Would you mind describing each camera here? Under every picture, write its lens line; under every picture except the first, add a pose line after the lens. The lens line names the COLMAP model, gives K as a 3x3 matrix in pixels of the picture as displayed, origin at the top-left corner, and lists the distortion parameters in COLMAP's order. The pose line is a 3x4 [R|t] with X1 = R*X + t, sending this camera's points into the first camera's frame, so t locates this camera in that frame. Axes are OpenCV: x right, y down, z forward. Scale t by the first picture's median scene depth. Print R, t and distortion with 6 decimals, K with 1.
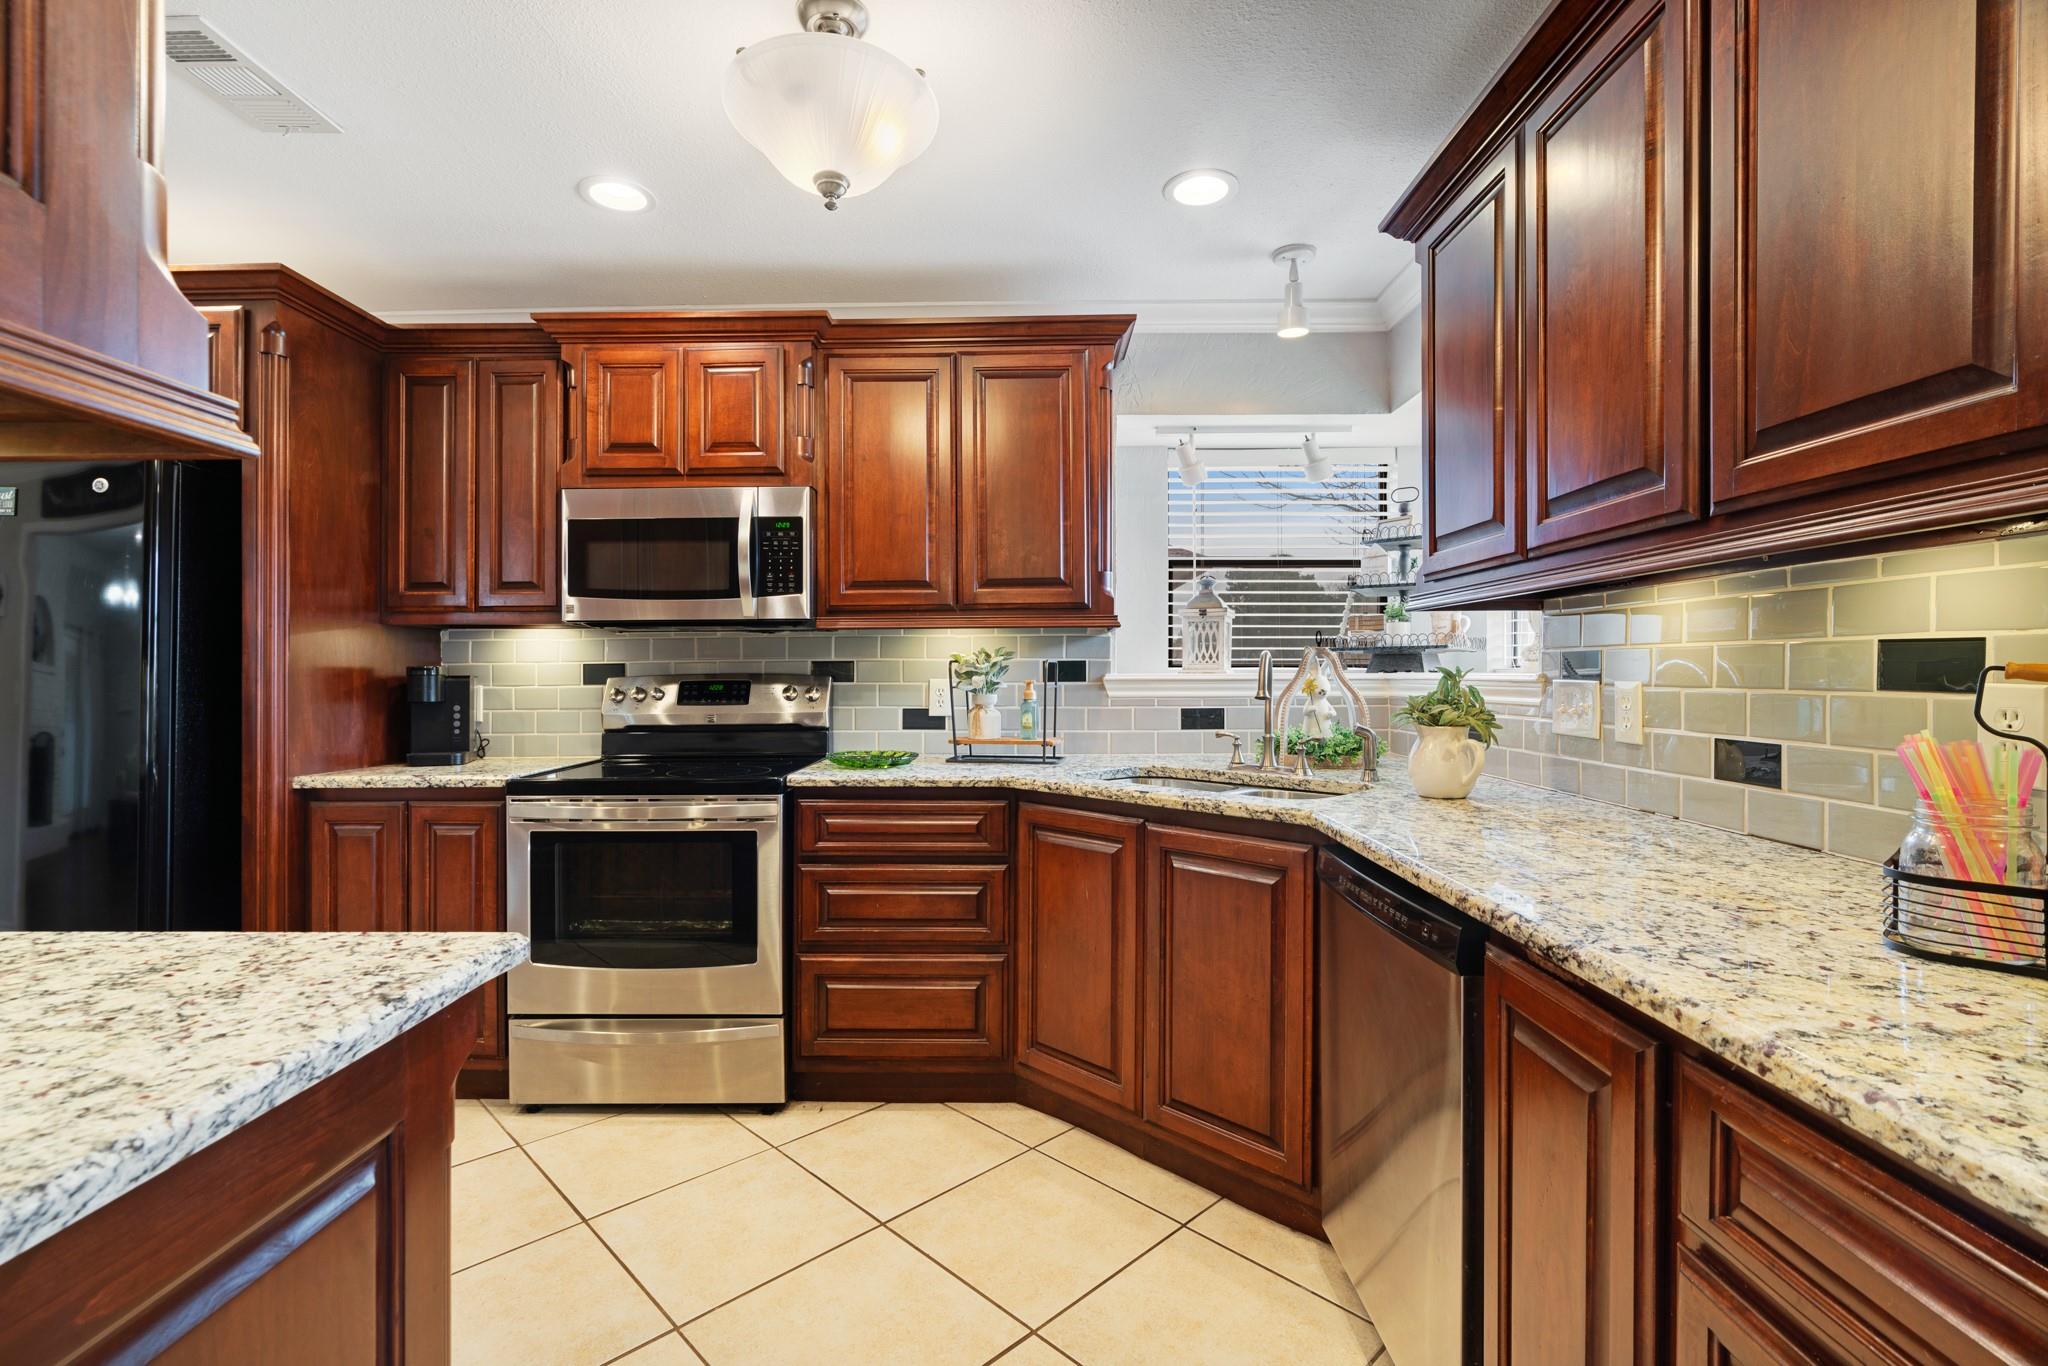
lens RADIAL K [[919.4, 0, 1009.5], [0, 919.4, 678.5], [0, 0, 1]] dist [-0.004091, -0.000153]
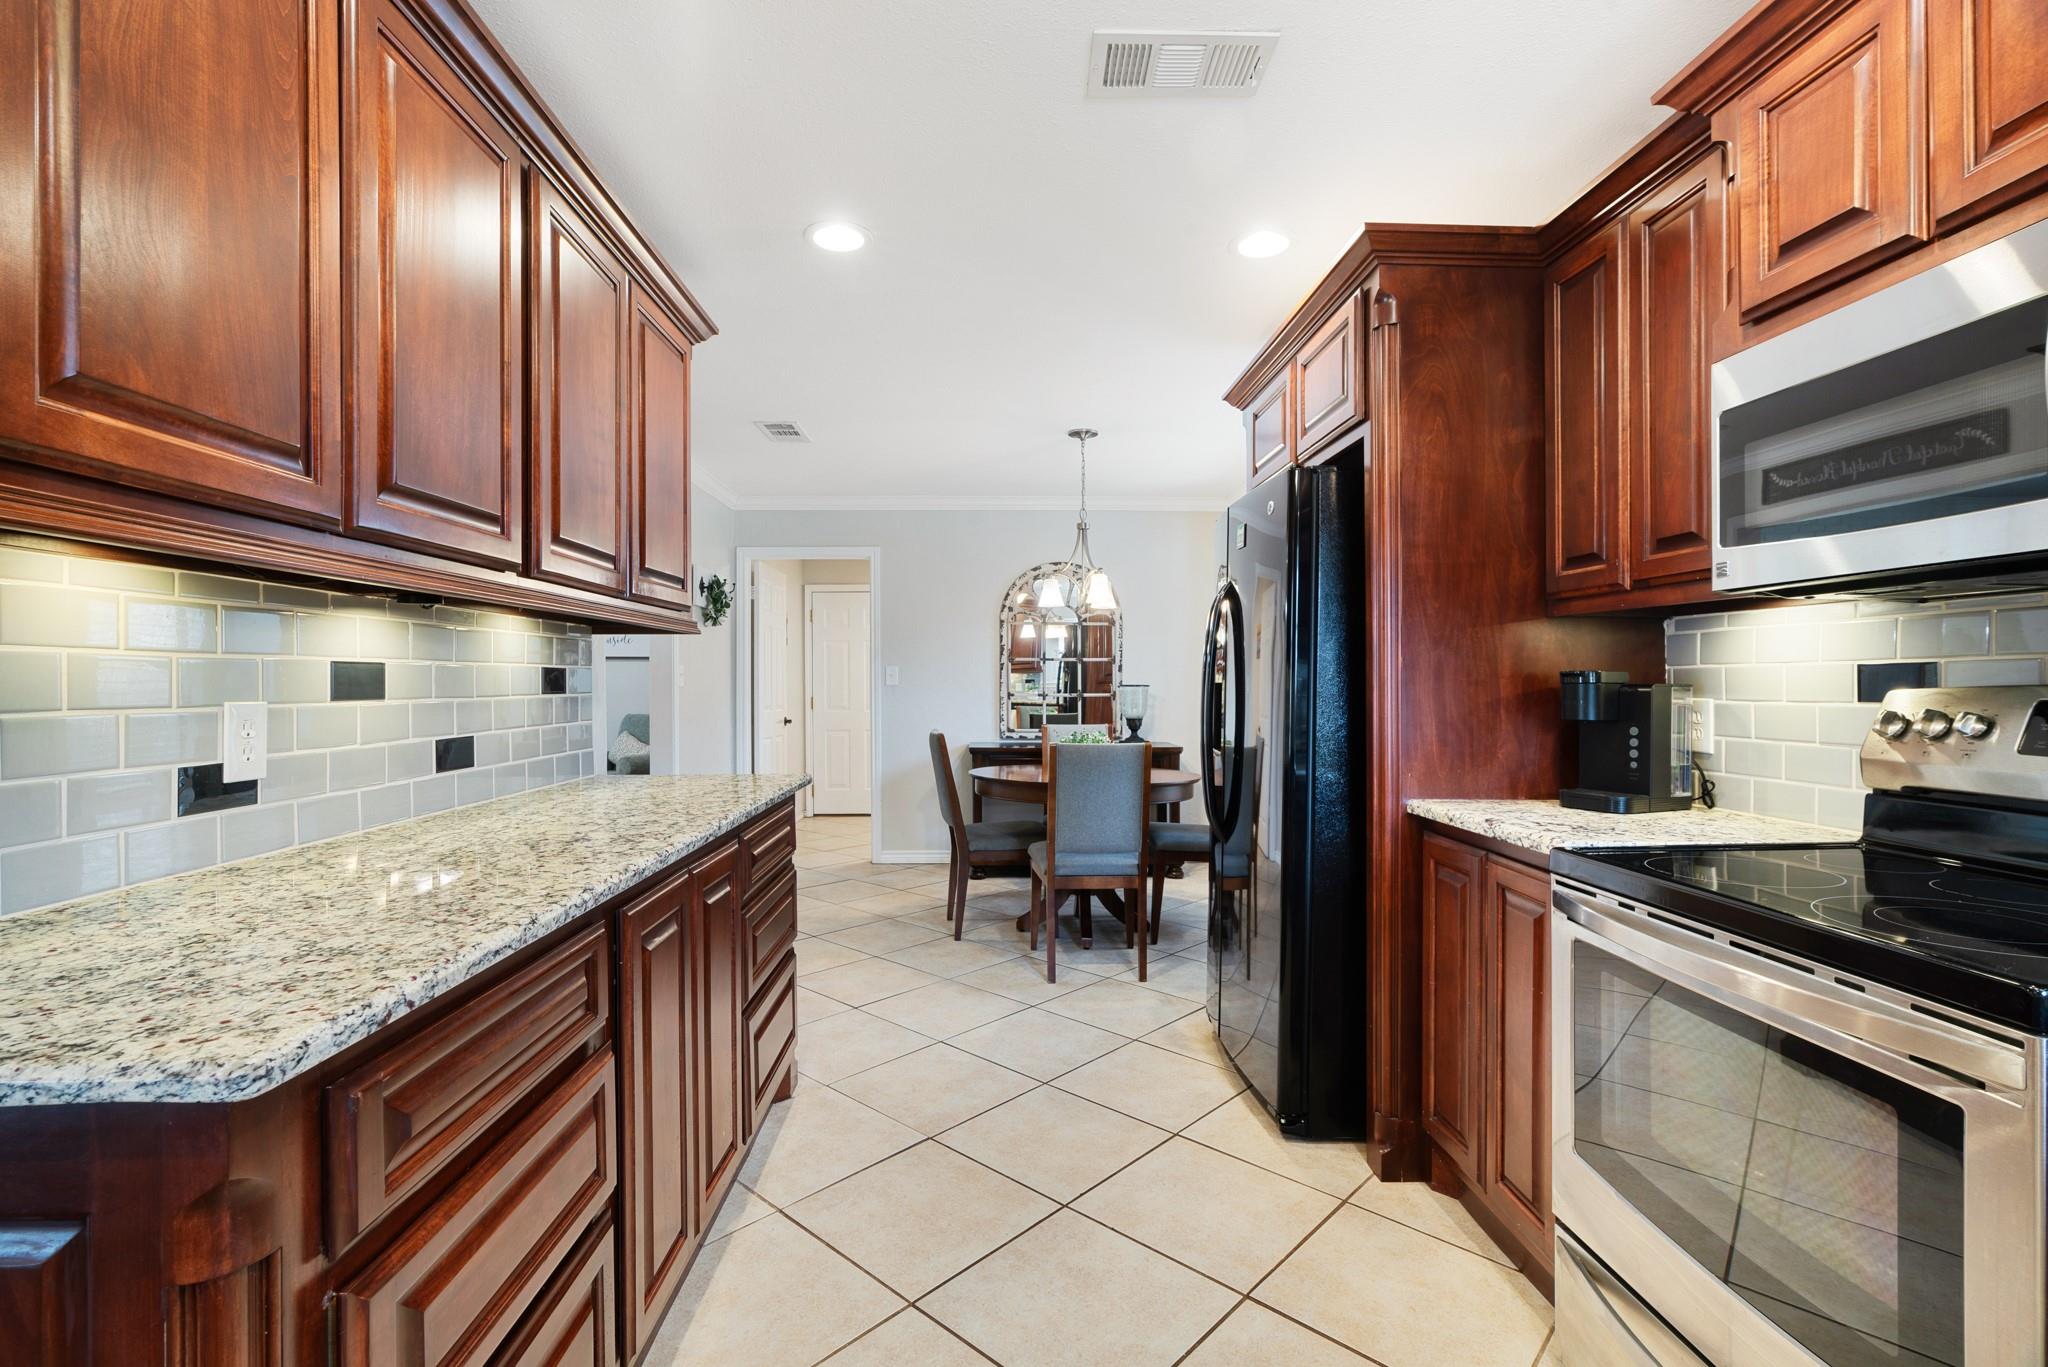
lens RADIAL K [[919.4, 0, 1006.4], [0, 919.4, 679.4], [0, 0, 1]] dist [-0.004091, -0.000153]
pose [[0.050567, 0.002257, -0.998718, 0.069626], [-0.002667, 0.999994, 0.002125, -0.007301], [0.998717, 0.002556, 0.050573, 0.524672]]
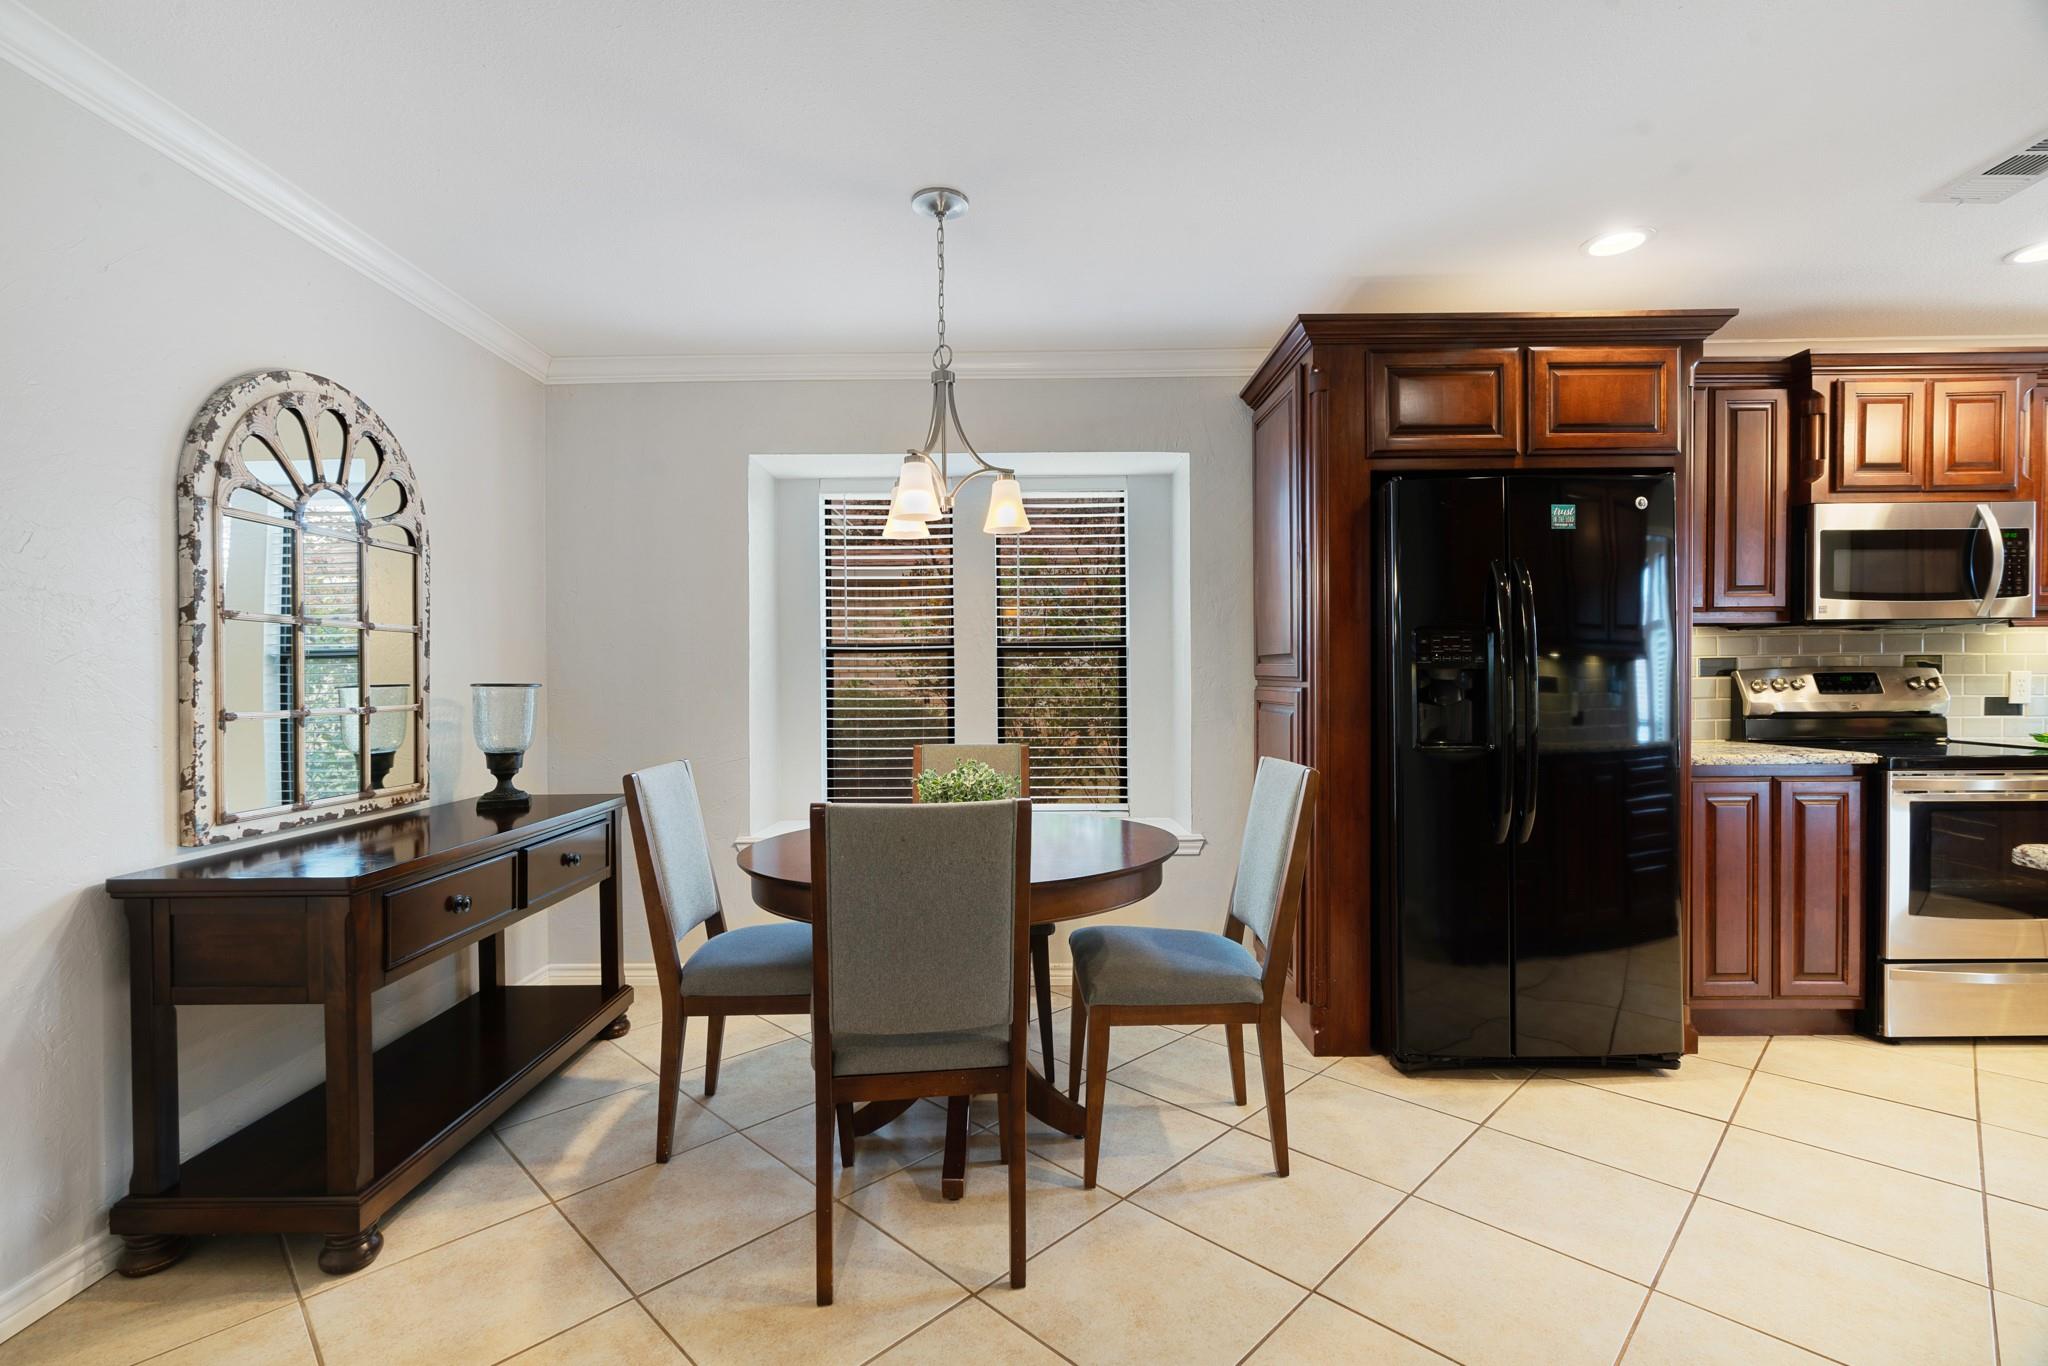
lens RADIAL K [[919.4, 0, 1023.0], [0, 919.4, 686.6], [0, 0, 1]] dist [-0.004091, -0.000153]
pose [[0.999894, -0.003850, 0.014006, -1.485081], [0.003710, 0.999943, 0.010032, 0.005044], [-0.014044, -0.009979, 0.999852, -0.124796]]
